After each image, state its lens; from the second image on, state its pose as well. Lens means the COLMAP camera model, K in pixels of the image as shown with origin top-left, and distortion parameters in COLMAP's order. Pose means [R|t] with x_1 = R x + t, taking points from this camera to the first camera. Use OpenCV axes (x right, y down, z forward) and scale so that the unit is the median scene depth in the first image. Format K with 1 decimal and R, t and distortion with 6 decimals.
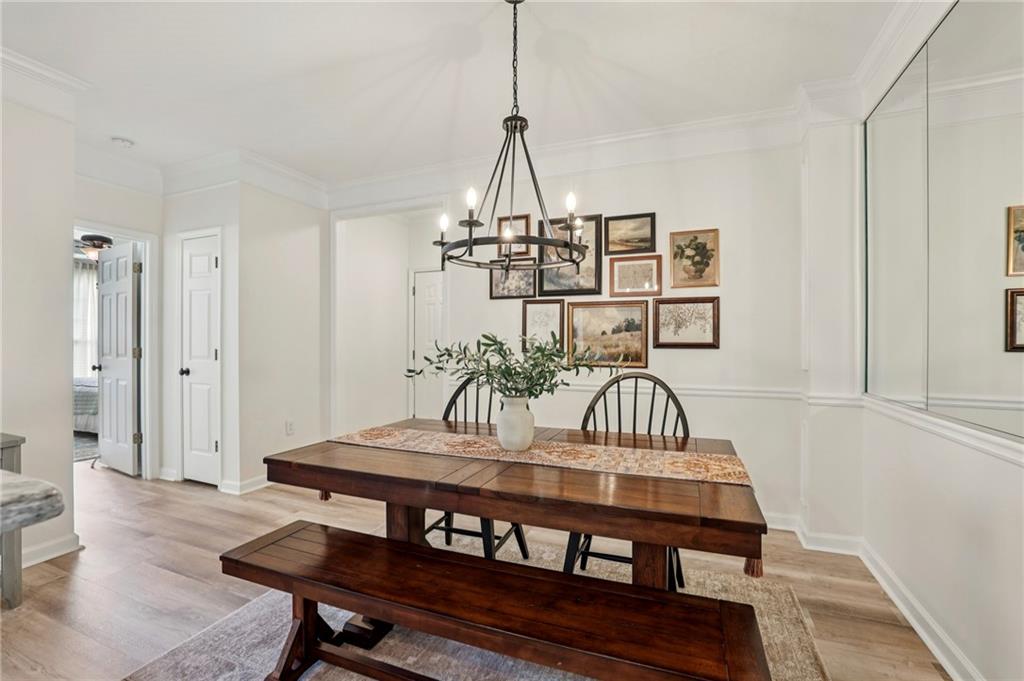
lens RADIAL K [[453.1, 0, 501.1], [0, 453.1, 343.8], [0, 0, 1]] dist [-0.032361, 0.000146]
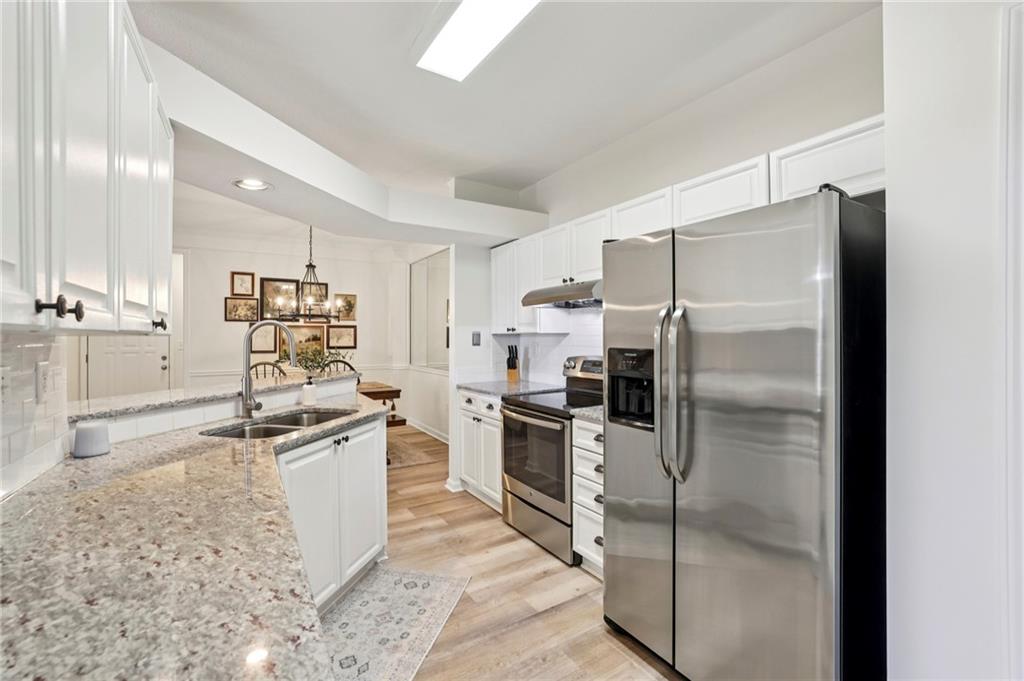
lens RADIAL K [[446.5, 0, 509.0], [0, 446.5, 337.8], [0, 0, 1]] dist [-0.037290, 0.020374]
pose [[0.581810, -0.006065, 0.813302, -0.799540], [0.006658, 0.999974, 0.002694, -0.040229], [-0.813298, 0.003848, 0.581835, -0.826963]]
